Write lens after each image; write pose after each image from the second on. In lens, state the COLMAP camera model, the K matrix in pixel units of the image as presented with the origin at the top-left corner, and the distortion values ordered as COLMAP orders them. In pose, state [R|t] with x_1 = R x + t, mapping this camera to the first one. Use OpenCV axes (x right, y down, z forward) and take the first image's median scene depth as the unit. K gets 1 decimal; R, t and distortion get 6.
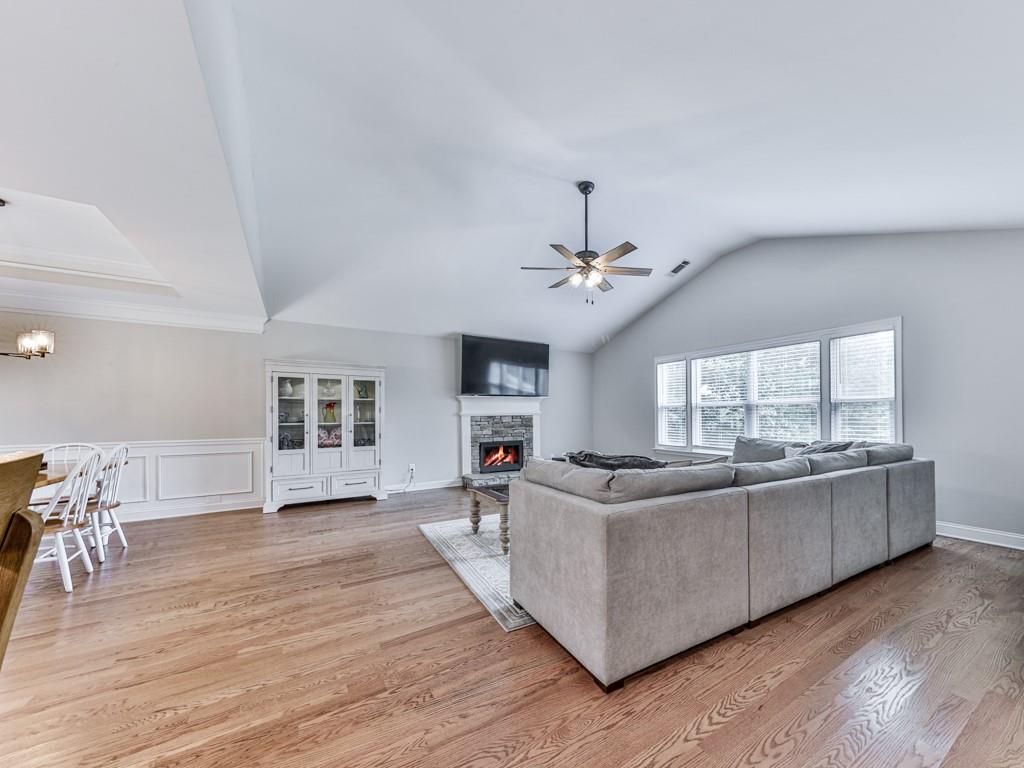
lens RADIAL K [[398.2, 0, 562.8], [0, 398.2, 412.5], [0, 0, 1]] dist [0.011172, -0.000544]
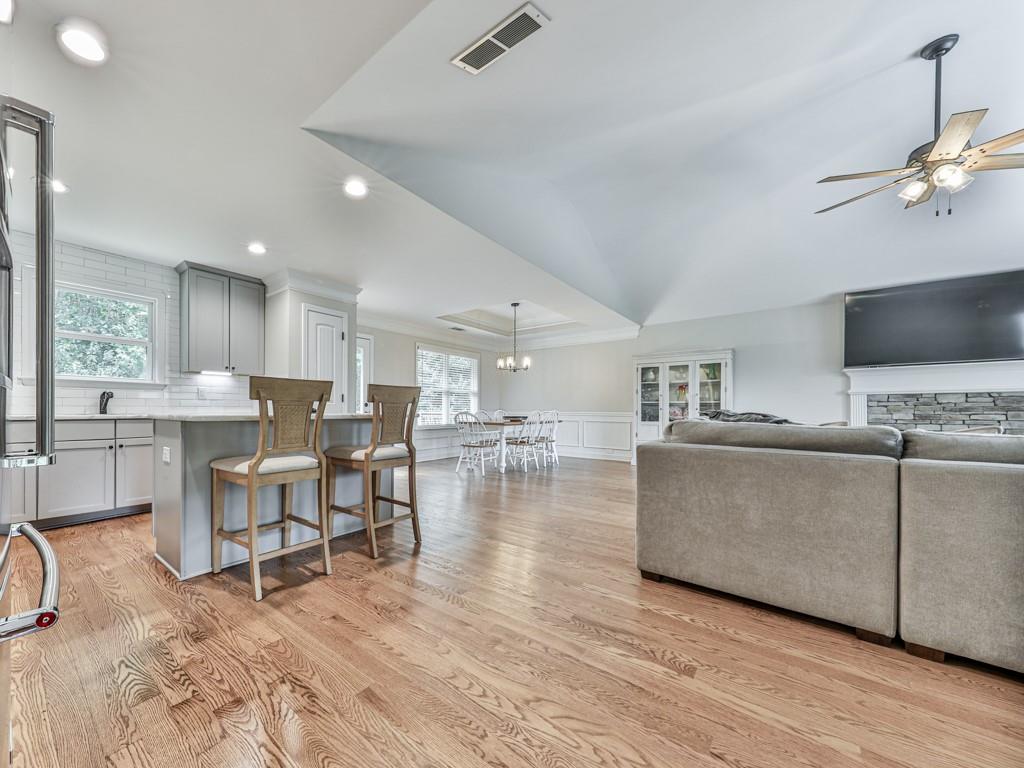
lens RADIAL K [[398.2, 0, 440.9], [0, 398.2, 411.7], [0, 0, 1]] dist [0.011172, -0.000544]
pose [[0.248852, 0.013243, -0.968451, 0.406865], [0.000940, 0.999903, 0.013915, 0.038199], [0.968541, -0.004373, 0.248816, -0.001061]]
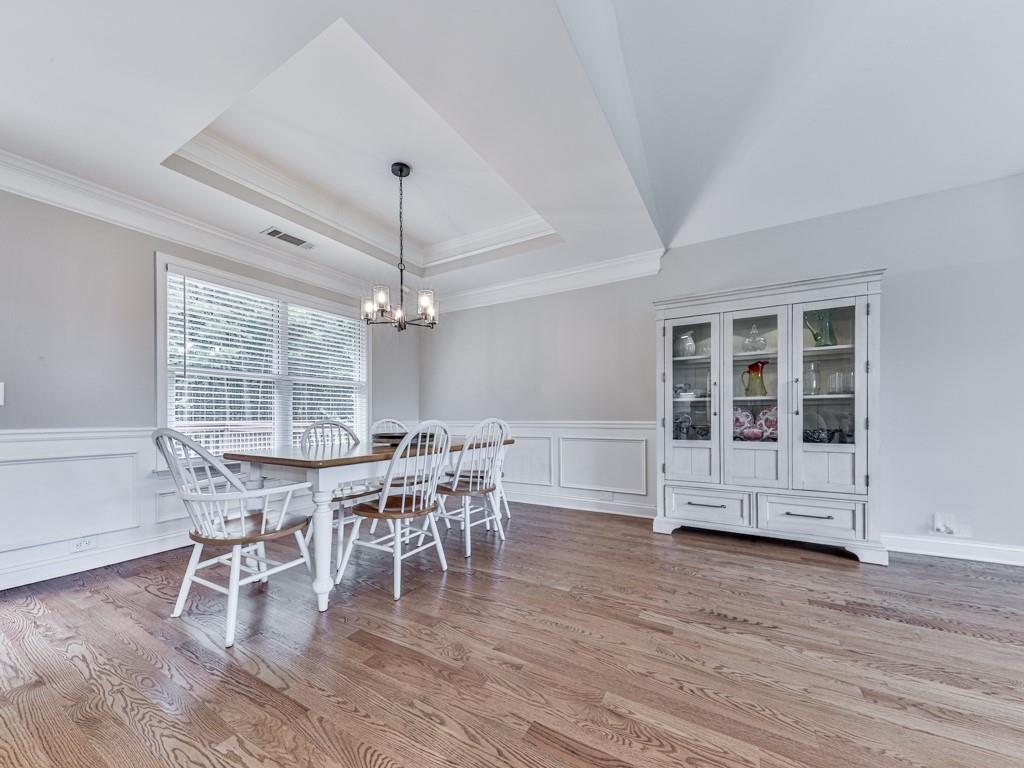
lens RADIAL K [[398.2, 0, 494.2], [0, 398.2, 418.7], [0, 0, 1]] dist [0.011172, -0.000544]
pose [[0.404498, 0.006741, -0.914514, -0.218297], [0.006742, 0.999924, 0.010352, 0.047341], [0.914514, -0.010353, 0.404422, 0.438766]]
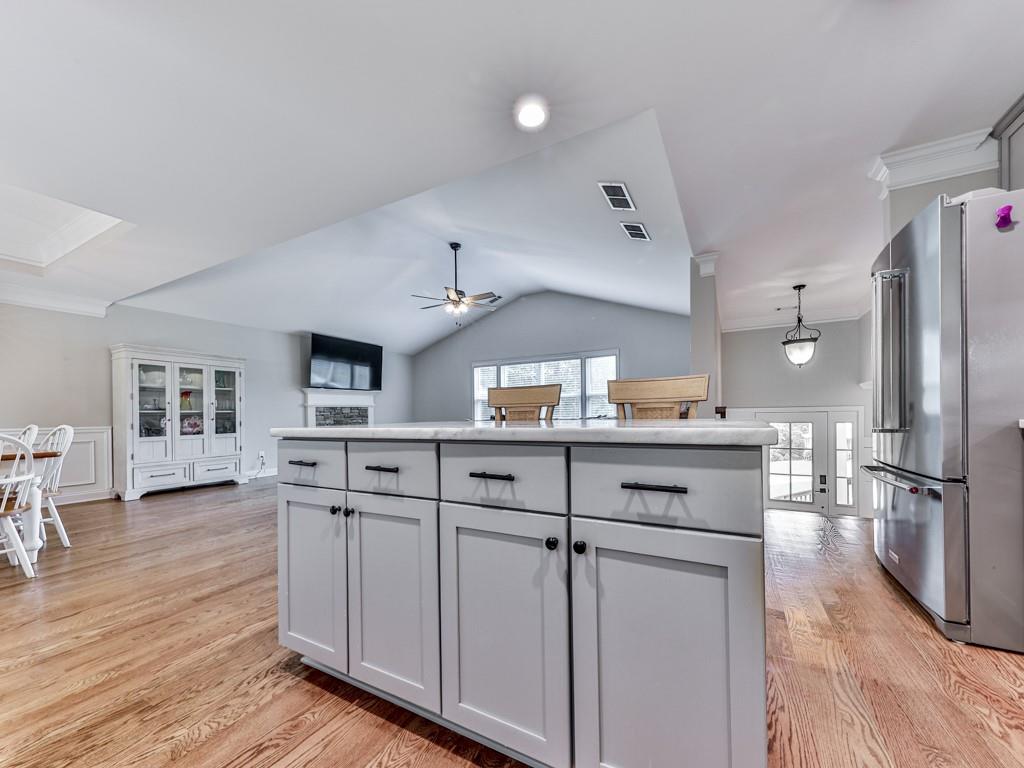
lens RADIAL K [[398.2, 0, 514.1], [0, 398.2, 417.1], [0, 0, 1]] dist [0.011172, -0.000544]
pose [[0.889324, -0.011985, 0.457120, -0.313035], [0.008441, 0.999916, 0.009795, 0.038354], [-0.457200, -0.004852, 0.889351, -0.296865]]
